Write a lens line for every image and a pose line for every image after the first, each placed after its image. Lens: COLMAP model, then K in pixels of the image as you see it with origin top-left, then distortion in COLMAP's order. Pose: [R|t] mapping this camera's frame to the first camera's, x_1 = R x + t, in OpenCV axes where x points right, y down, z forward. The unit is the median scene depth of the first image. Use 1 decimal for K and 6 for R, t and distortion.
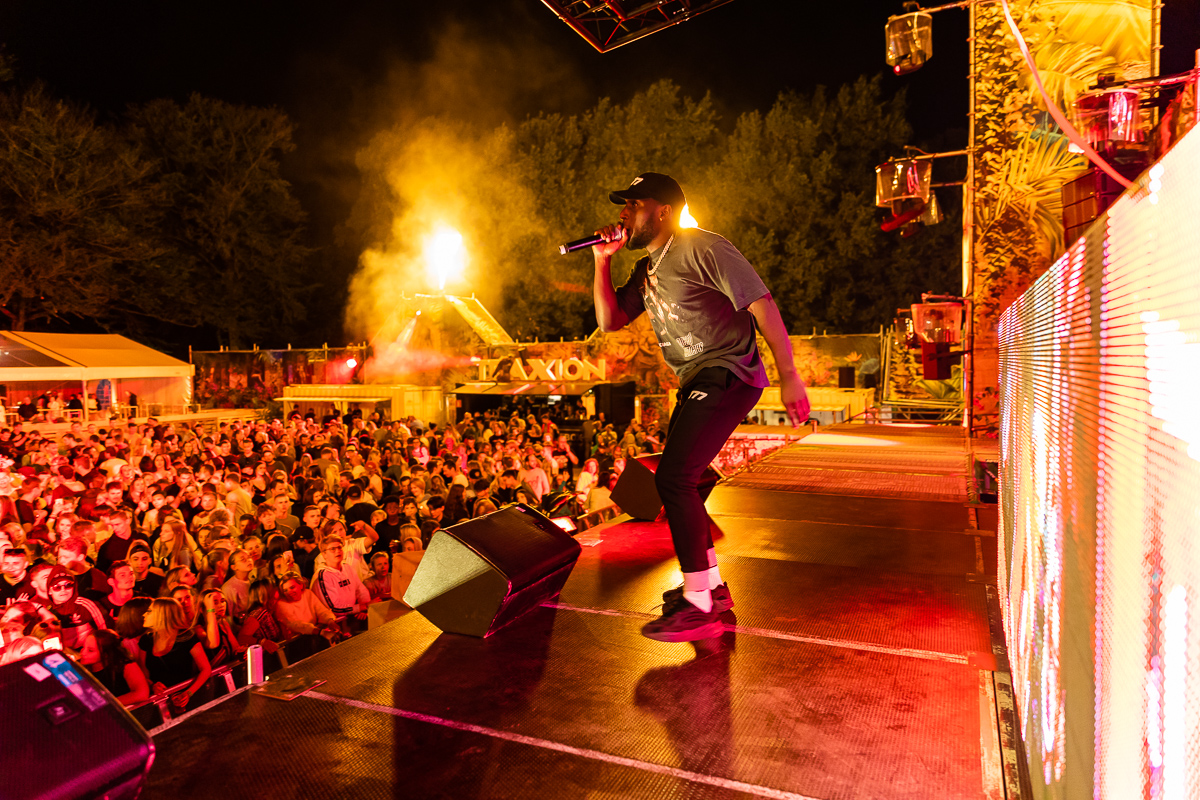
lens RADIAL K [[788.6, 0, 601.7], [0, 788.6, 397.1], [0, 0, 1]] dist [-0.015497, 0.008994]
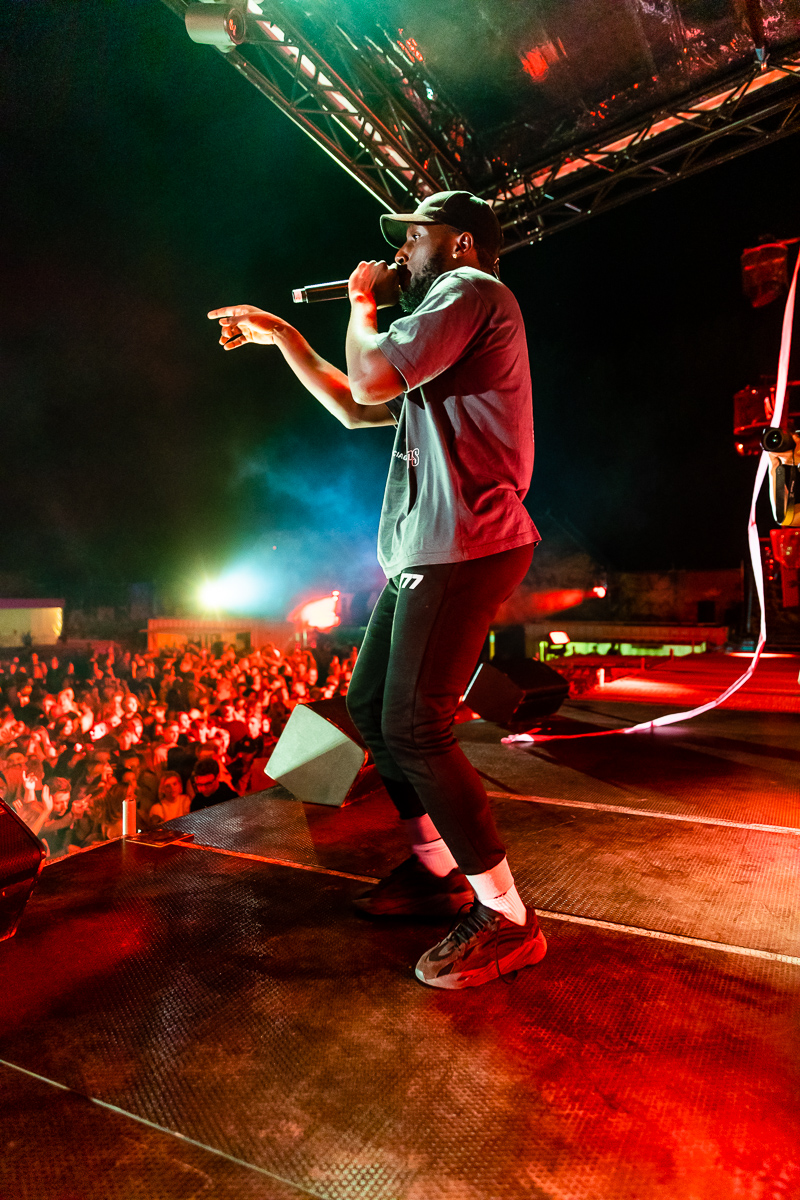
lens RADIAL K [[788.6, 0, 403.4], [0, 788.6, 602.7], [0, 0, 1]] dist [-0.015497, 0.008994]
pose [[0.997624, 0.005532, -0.068668, 0.003770], [-0.008944, 0.998735, -0.049478, 0.102165], [0.068307, 0.049975, 0.996412, -0.058475]]
